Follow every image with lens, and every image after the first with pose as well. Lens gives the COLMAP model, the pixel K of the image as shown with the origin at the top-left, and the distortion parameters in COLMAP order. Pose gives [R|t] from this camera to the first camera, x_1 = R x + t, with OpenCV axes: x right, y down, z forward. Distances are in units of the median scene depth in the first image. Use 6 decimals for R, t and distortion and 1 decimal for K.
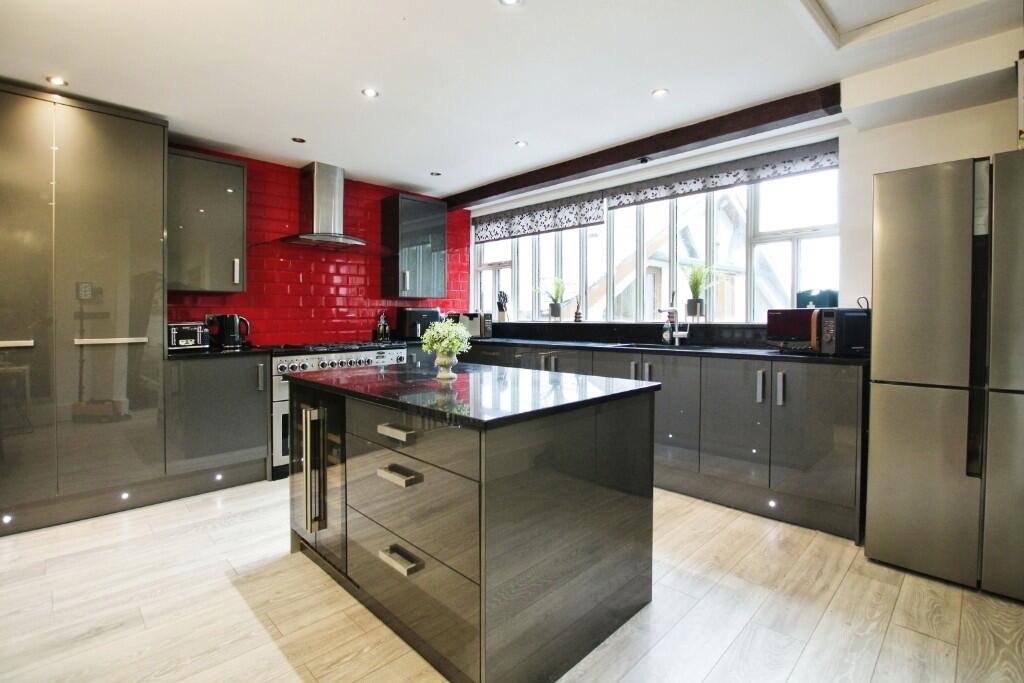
lens RADIAL K [[476.8, 0, 512.0], [0, 476.8, 341.5], [0, 0, 1]] dist [-0.000329, -0.000018]
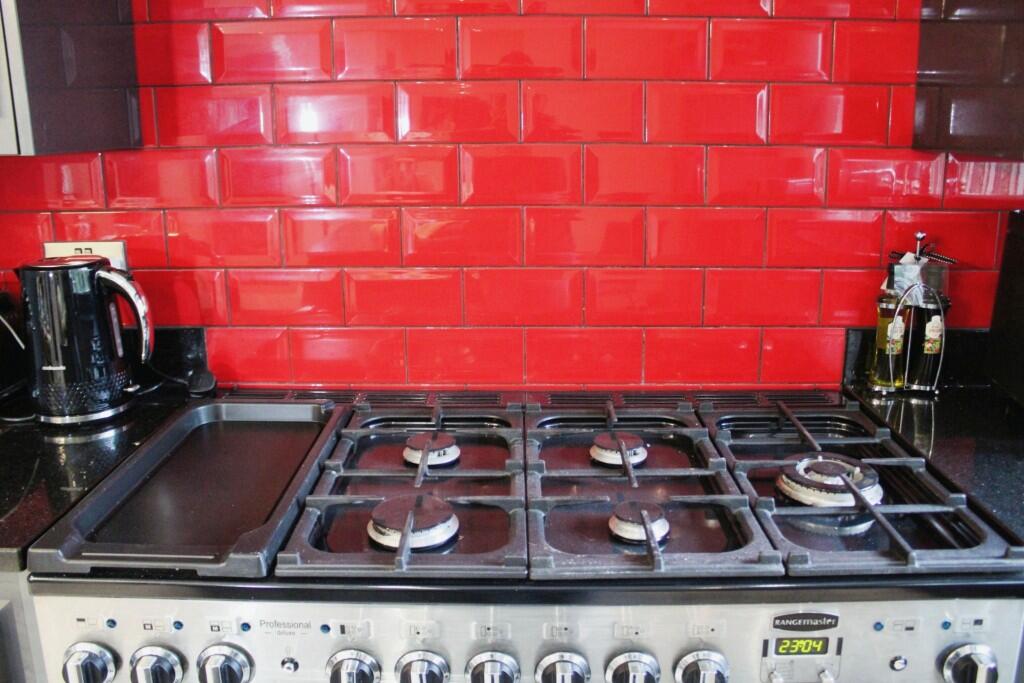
lens RADIAL K [[869.0, 0, 512.0], [0, 869.0, 341.5], [0, 0, 1]] dist [-0.006772, -0.001162]
pose [[0.707659, 0.174451, -0.684679, -0.152658], [-0.018755, 0.973337, 0.228614, -0.085026], [0.706305, -0.148939, 0.692063, 0.659282]]
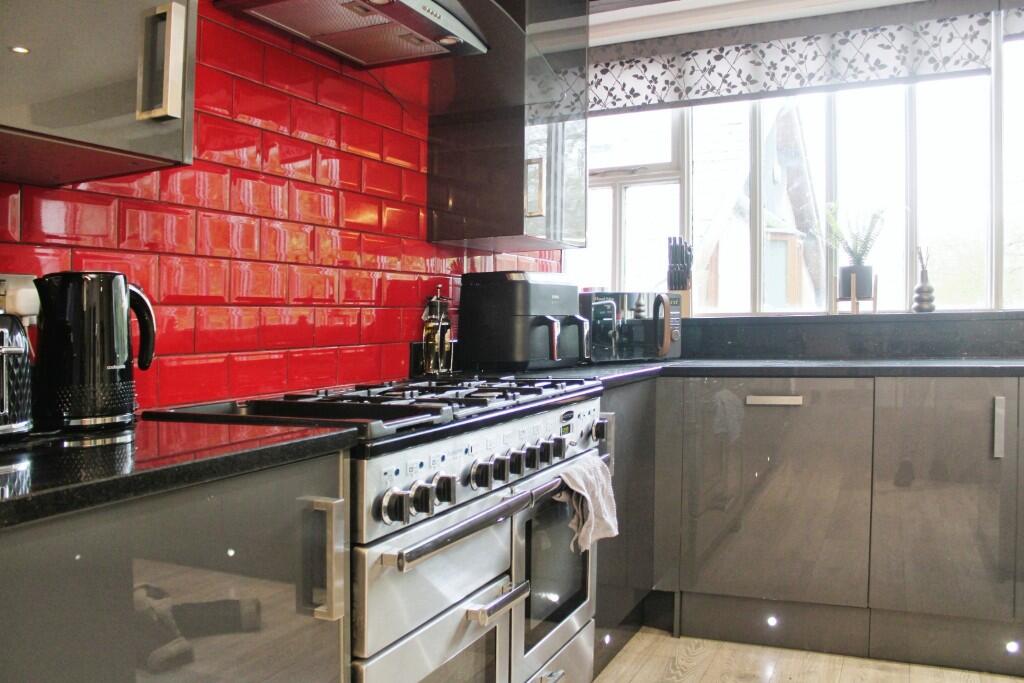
lens RADIAL K [[869.0, 0, 512.0], [0, 869.0, 341.5], [0, 0, 1]] dist [-0.006772, -0.001162]
pose [[0.936376, -0.025991, 0.350034, -0.414110], [0.031788, 0.999436, -0.010824, -0.015961], [-0.349556, 0.021262, 0.936674, 0.385990]]
